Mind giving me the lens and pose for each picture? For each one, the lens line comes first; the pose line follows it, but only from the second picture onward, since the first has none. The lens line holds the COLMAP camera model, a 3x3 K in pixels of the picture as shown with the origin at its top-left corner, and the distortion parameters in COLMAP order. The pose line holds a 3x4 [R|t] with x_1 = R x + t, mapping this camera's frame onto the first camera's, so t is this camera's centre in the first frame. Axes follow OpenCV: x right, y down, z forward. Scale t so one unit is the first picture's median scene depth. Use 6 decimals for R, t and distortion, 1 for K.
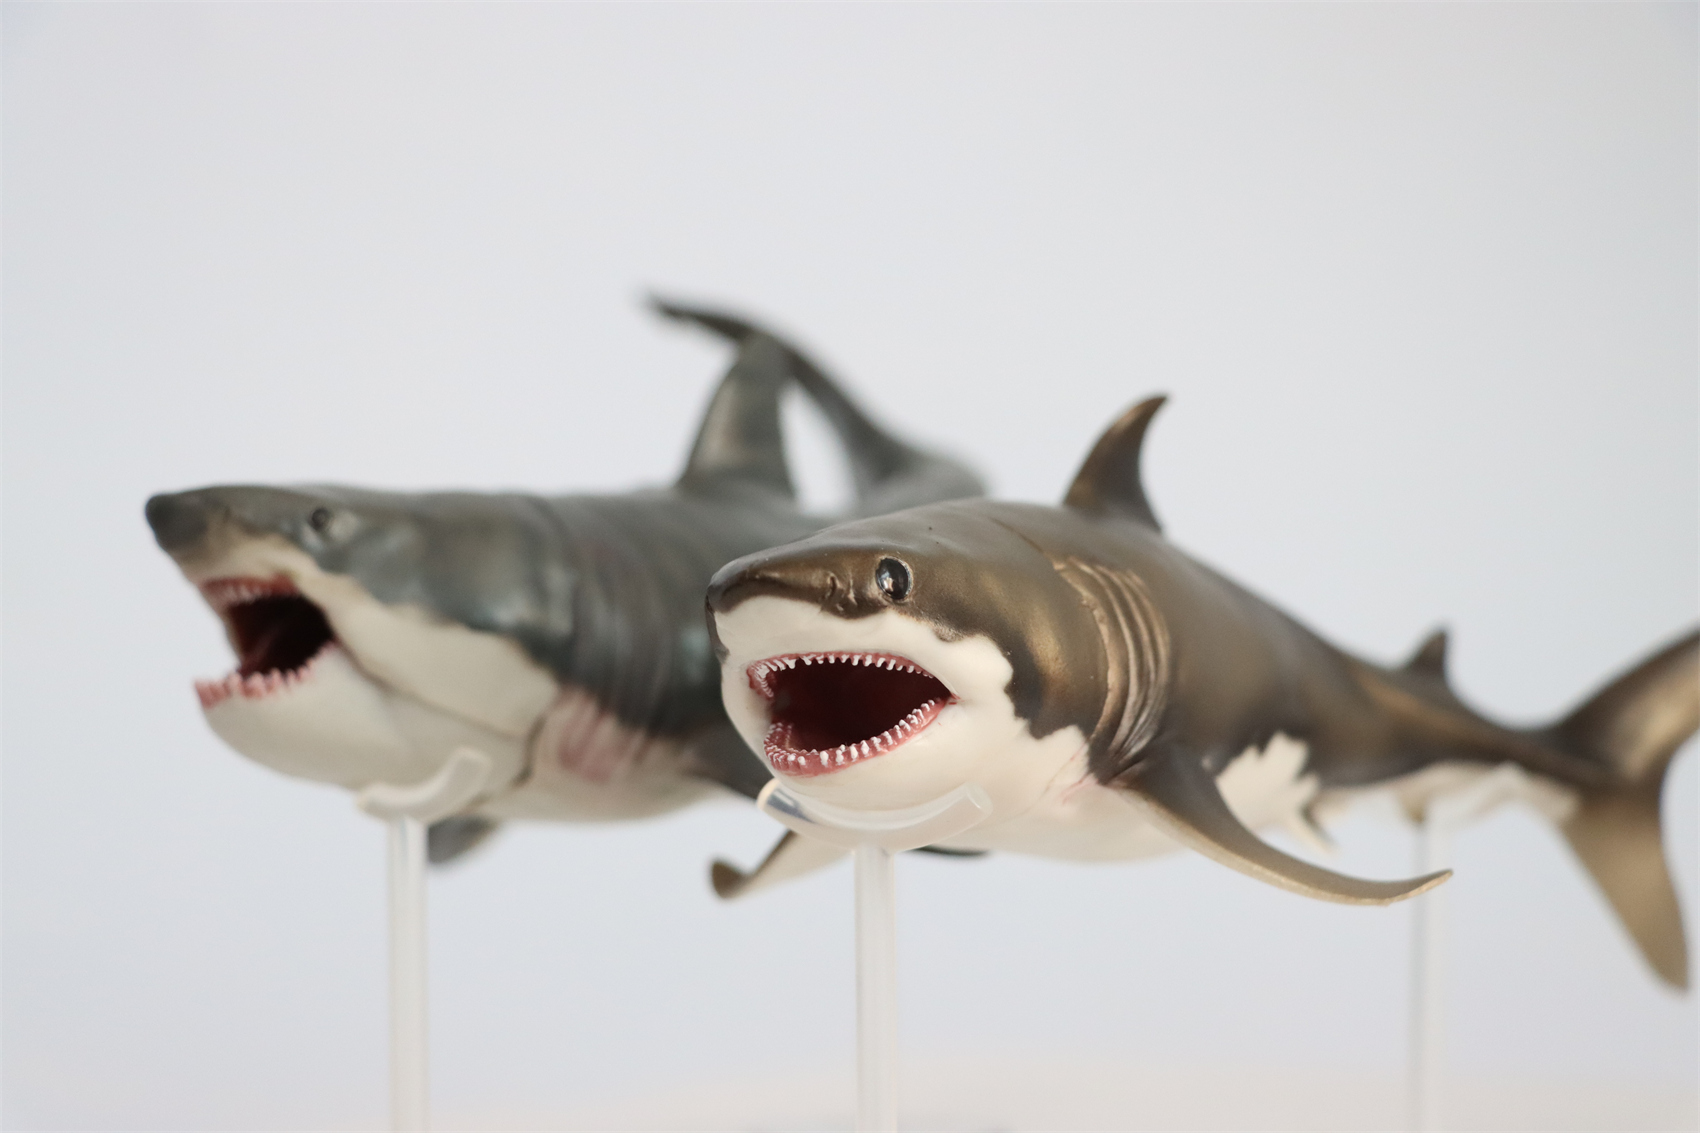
lens RADIAL K [[3570.0, 0, 850.0], [0, 3570.0, 566.5], [0, 0, 1]] dist [0.022287, 0.322721]
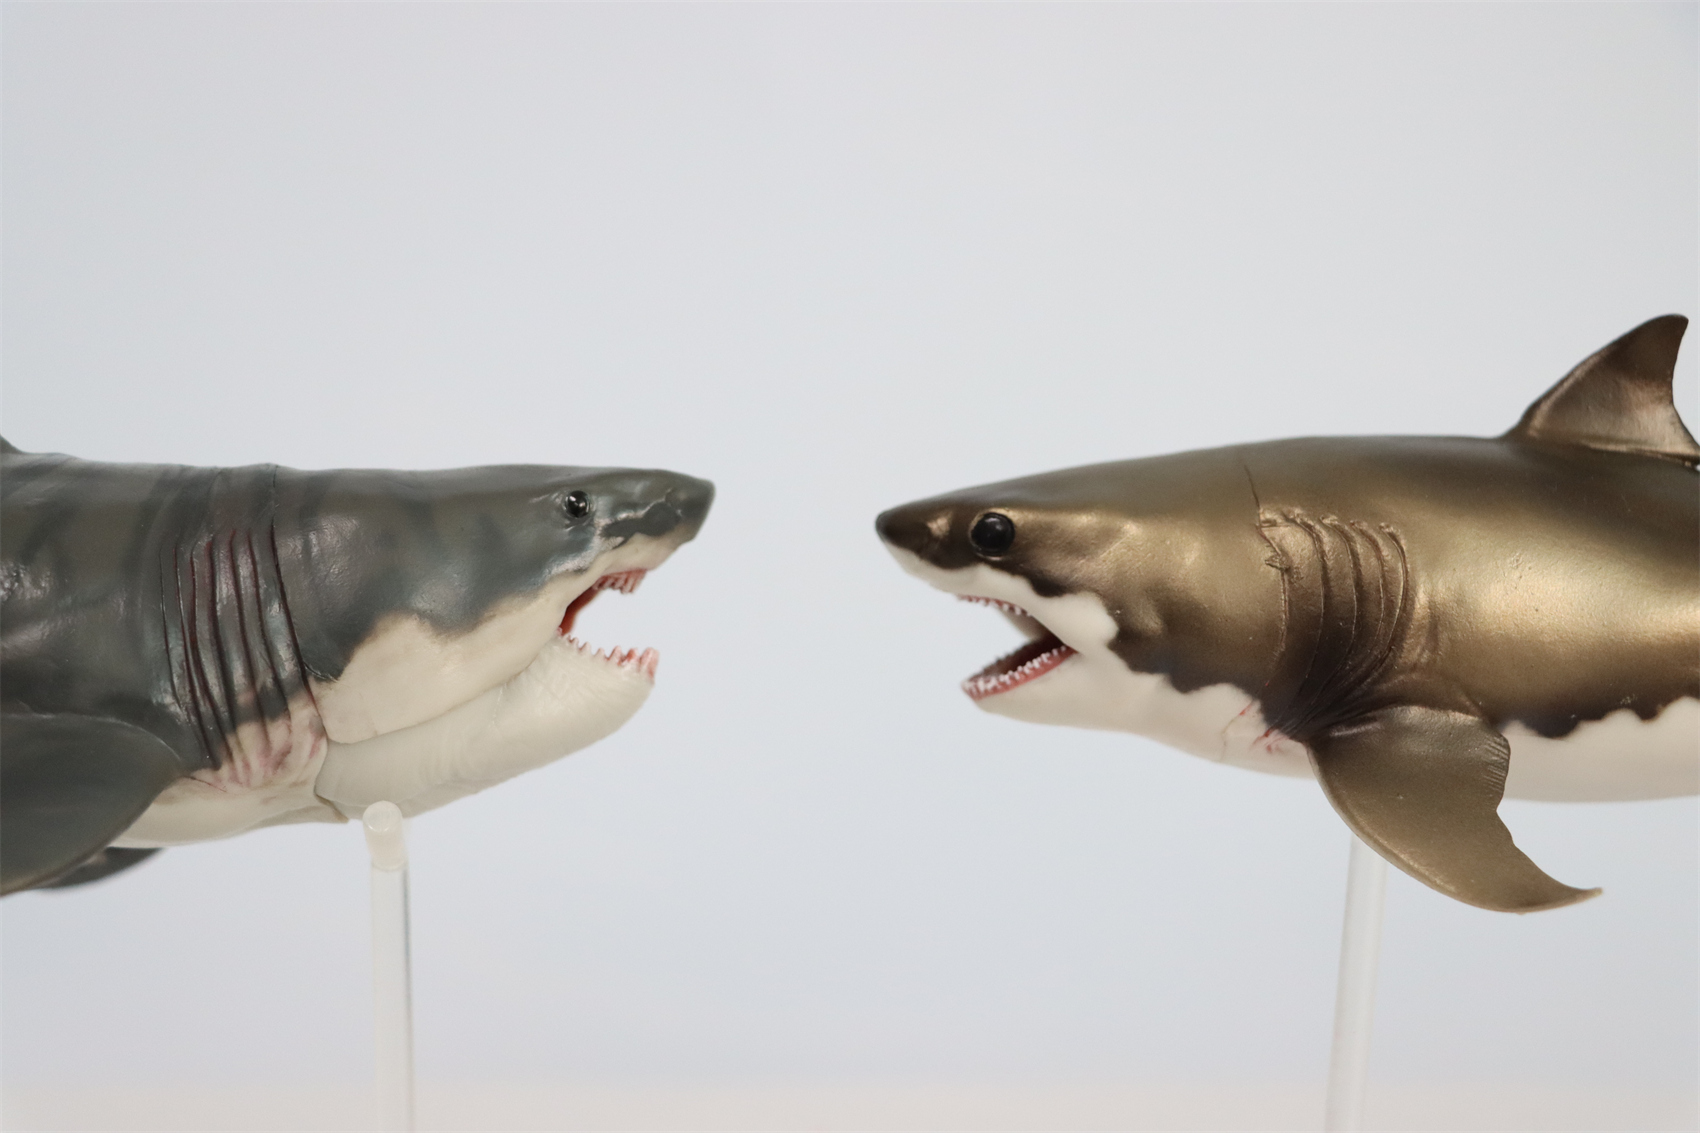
lens RADIAL K [[3570.0, 0, 850.0], [0, 3570.0, 566.5], [0, 0, 1]] dist [0.022287, 0.322721]
pose [[0.611451, 0.121274, -0.781934, 0.792424], [0.006370, 0.987399, 0.158123, -0.150680], [0.791257, -0.101665, 0.602973, 0.306168]]
